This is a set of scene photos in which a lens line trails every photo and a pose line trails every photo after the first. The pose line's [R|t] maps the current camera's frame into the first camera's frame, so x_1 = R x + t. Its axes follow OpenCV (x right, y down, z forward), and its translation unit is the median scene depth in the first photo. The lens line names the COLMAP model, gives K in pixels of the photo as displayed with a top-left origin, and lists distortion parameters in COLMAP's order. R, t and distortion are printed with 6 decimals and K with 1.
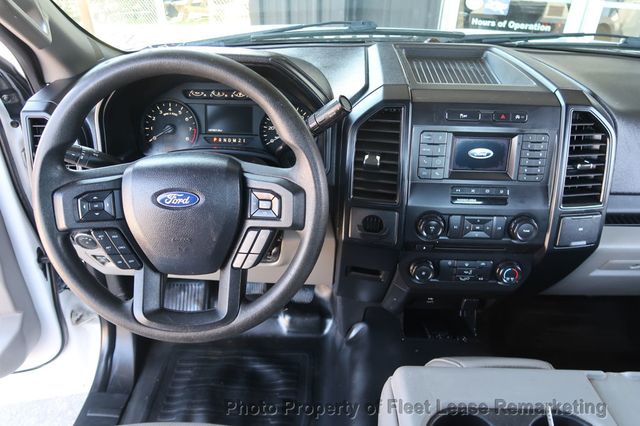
lens RADIAL K [[446.4, 0, 320.0], [0, 446.4, 213.0], [0, 0, 1]] dist [-0.036443, 0.025053]
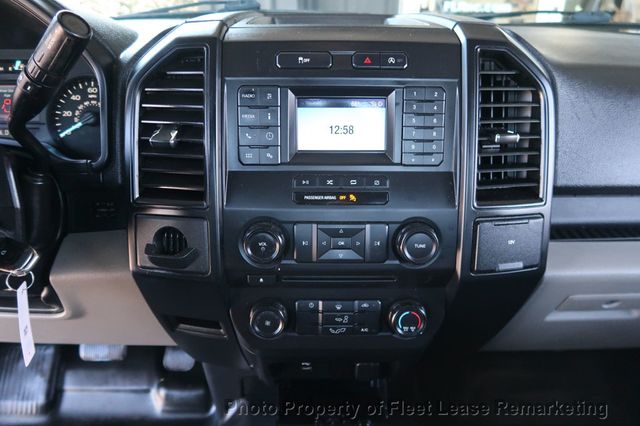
lens RADIAL K [[446.4, 0, 320.0], [0, 446.4, 213.0], [0, 0, 1]] dist [-0.036443, 0.025053]
pose [[0.999402, -0.020501, 0.027860, 0.308899], [0.023840, 0.991825, -0.125356, 0.067492], [-0.025062, 0.125945, 0.991721, 0.392233]]
